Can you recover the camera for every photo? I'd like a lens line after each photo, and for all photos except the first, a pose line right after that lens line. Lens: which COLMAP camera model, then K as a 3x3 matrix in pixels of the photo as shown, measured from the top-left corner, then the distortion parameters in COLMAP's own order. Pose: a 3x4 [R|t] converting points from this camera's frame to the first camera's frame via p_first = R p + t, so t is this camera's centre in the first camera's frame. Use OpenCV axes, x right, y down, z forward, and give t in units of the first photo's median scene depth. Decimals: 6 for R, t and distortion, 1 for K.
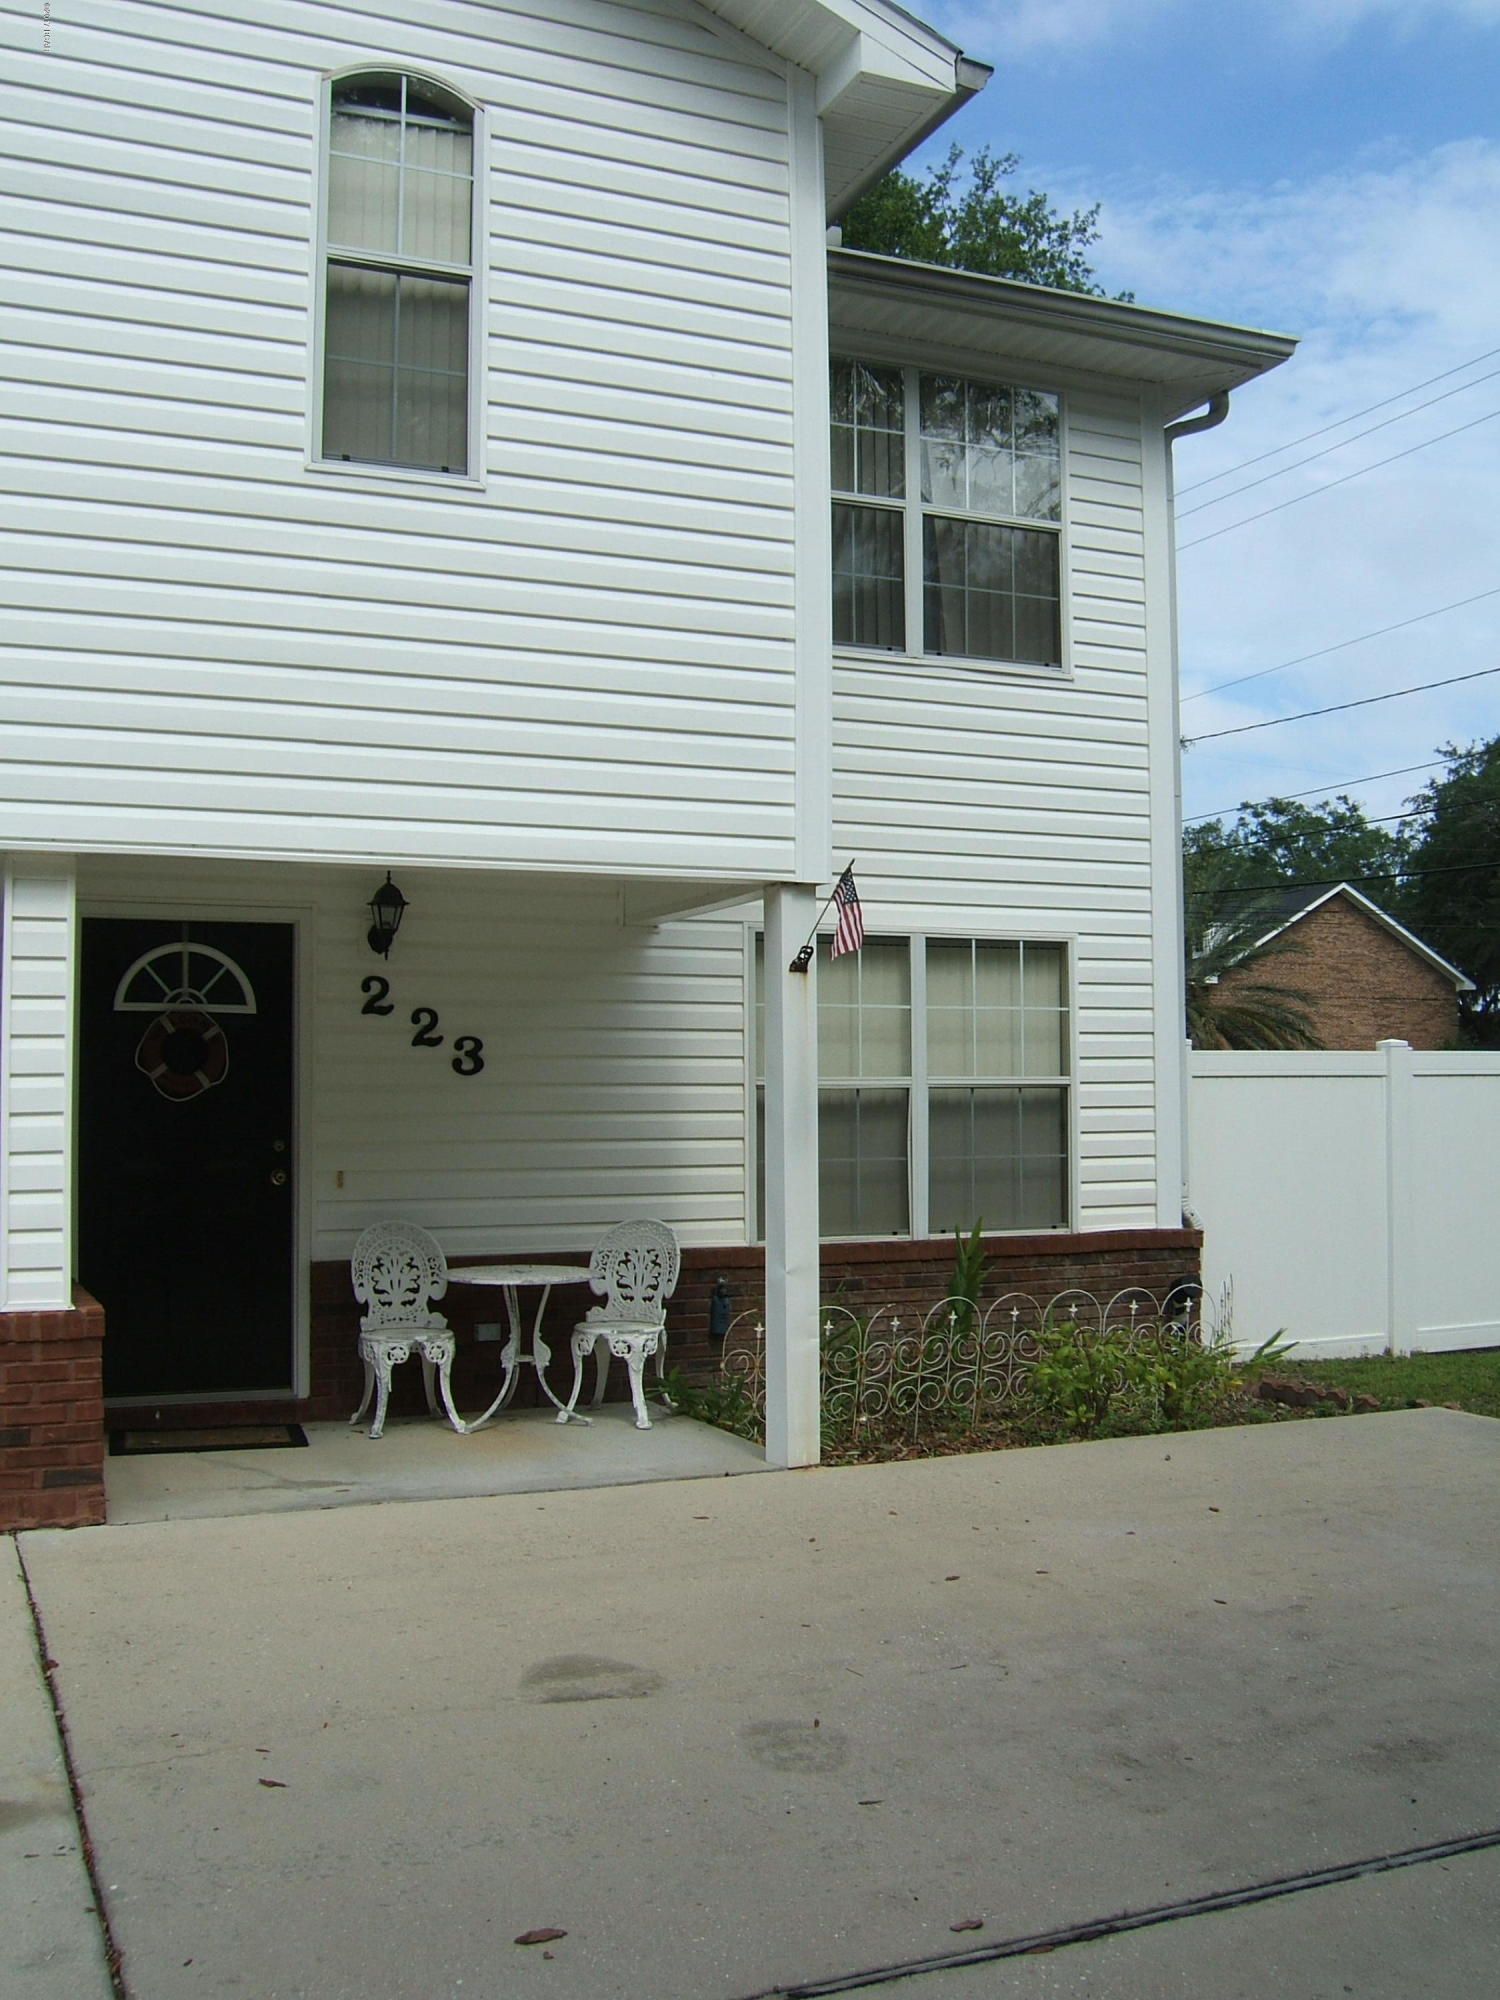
lens RADIAL K [[1912.8, 0, 885.8], [0, 1912.8, 1006.0], [0, 0, 1]] dist [-0.120085, 0.080268]
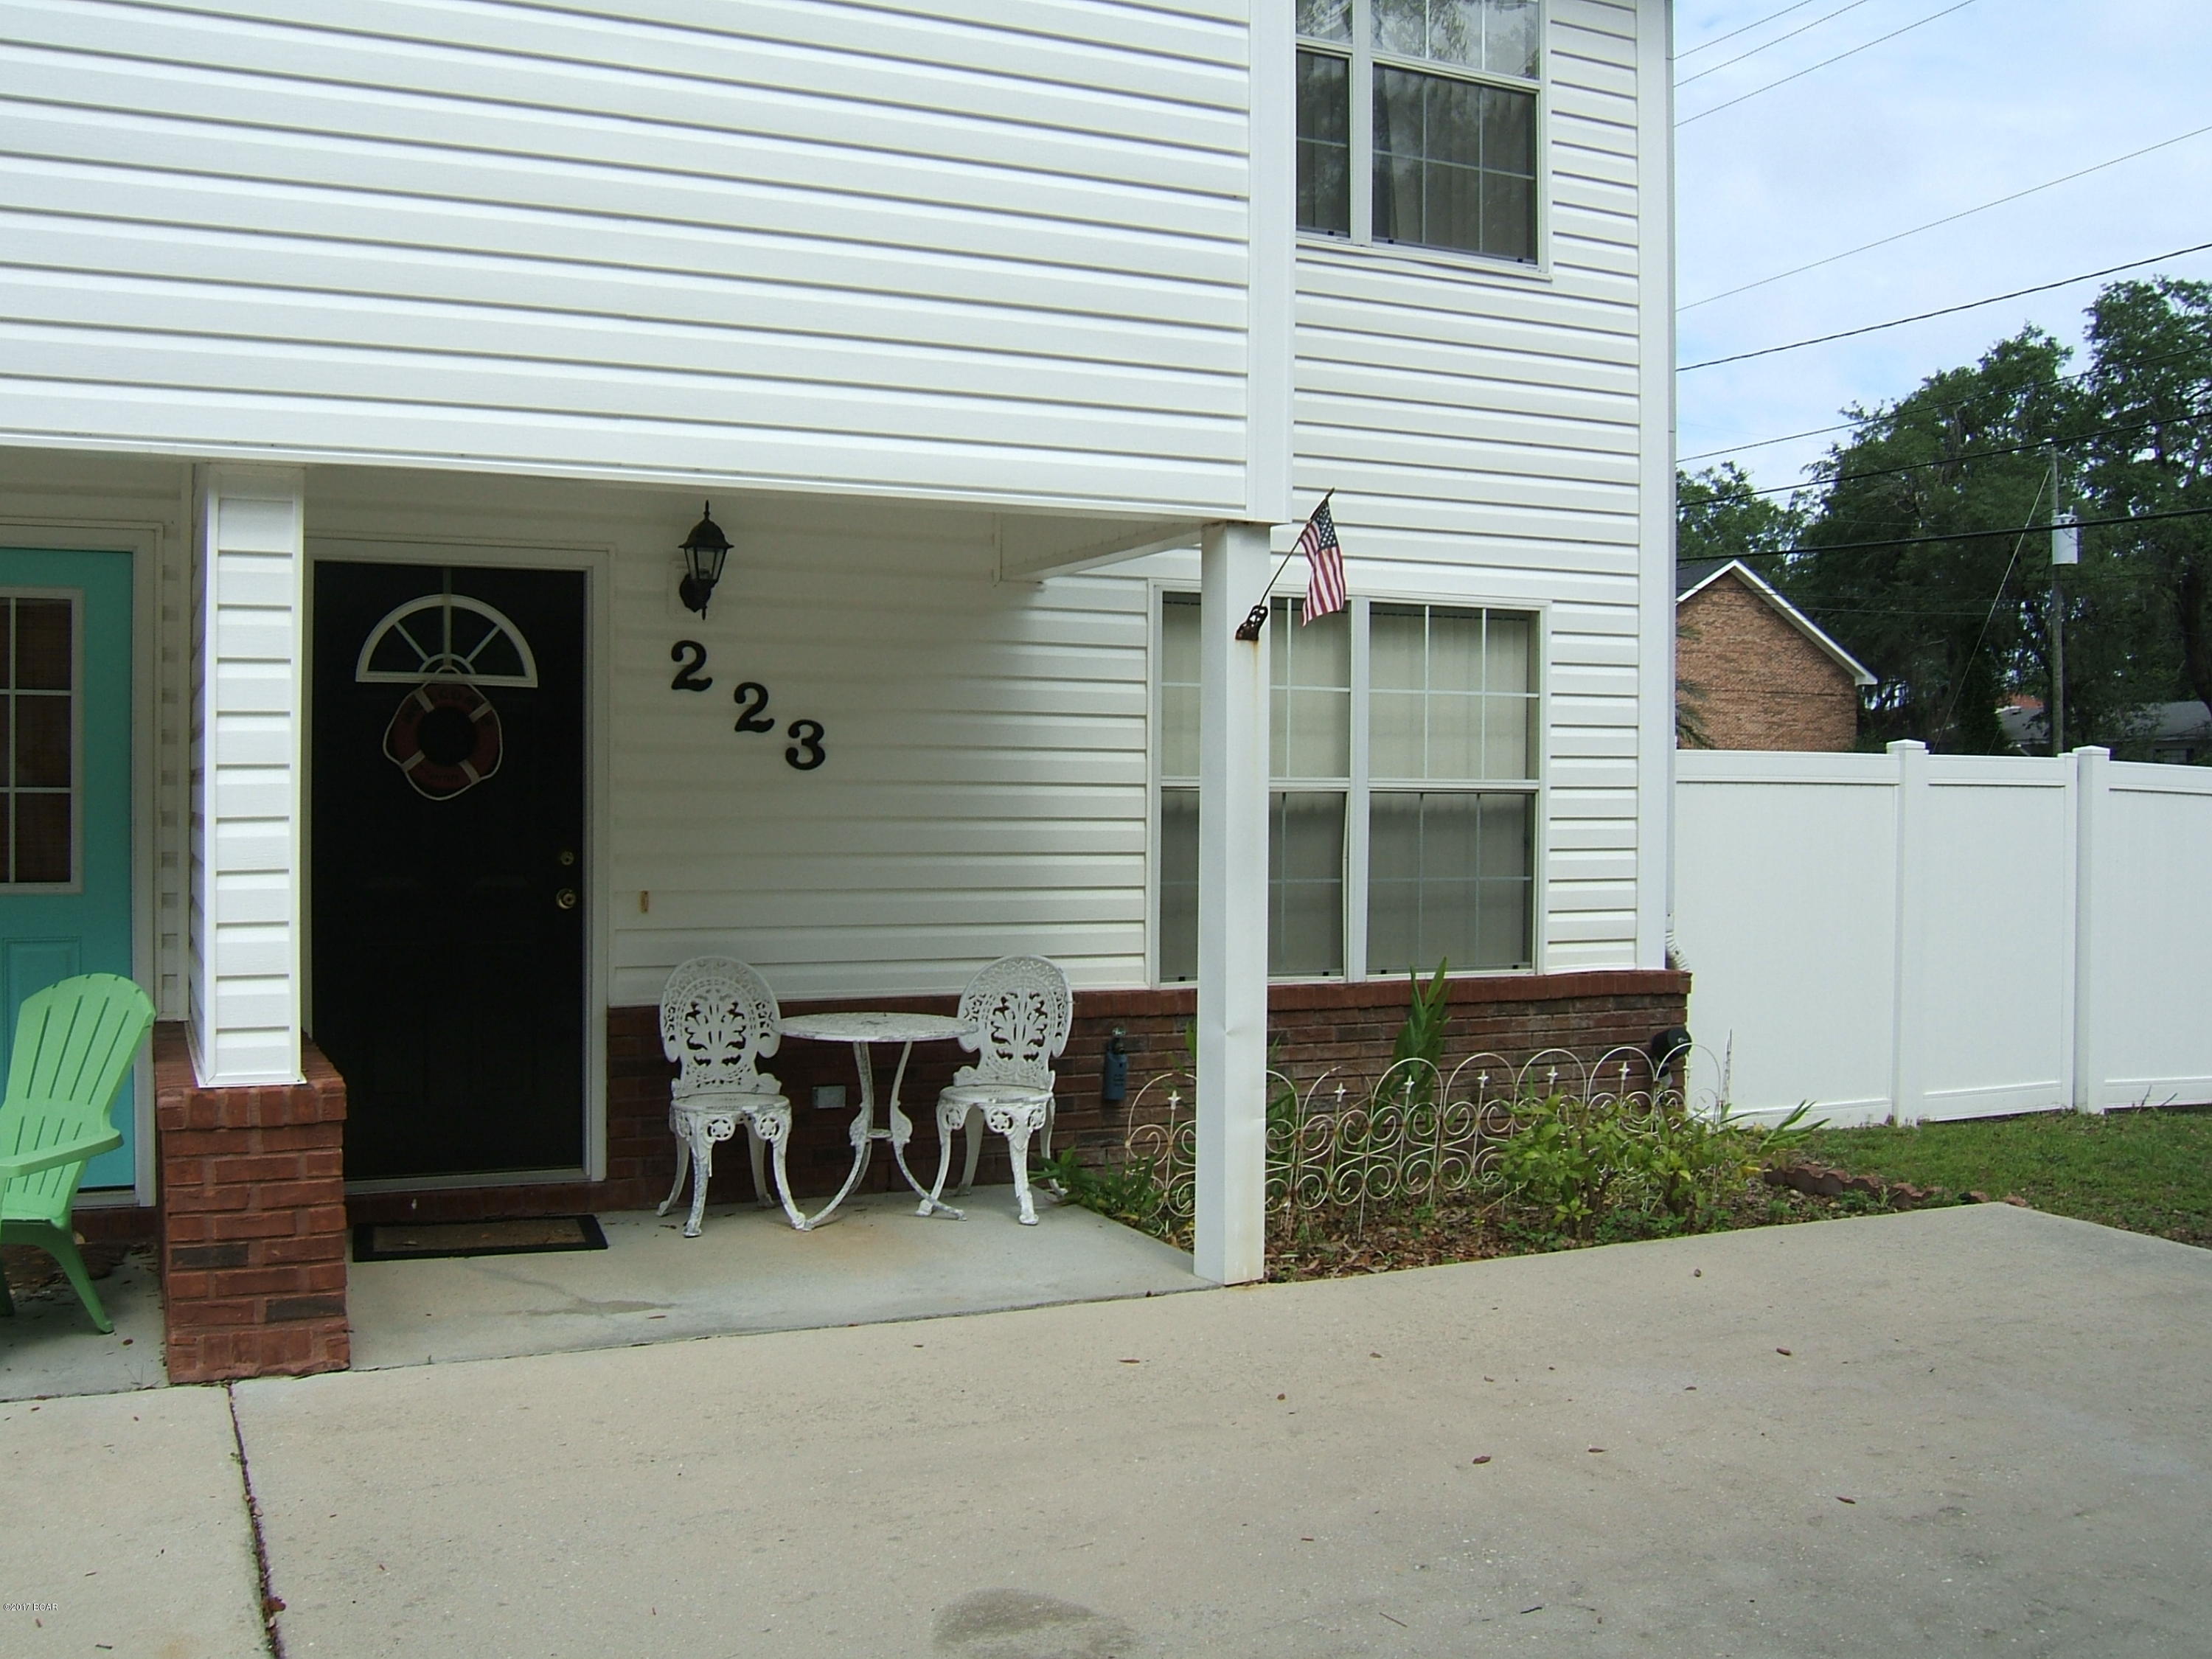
lens RADIAL K [[2115.5, 0, 1106.0], [0, 2115.5, 829.5], [0, 0, 1]] dist [-0.120085, 0.080268]
pose [[0.998905, 0.015201, -0.044249, -0.058043], [-0.012307, 0.997813, 0.064951, 0.003189], [0.045140, -0.064335, 0.996907, 0.141408]]
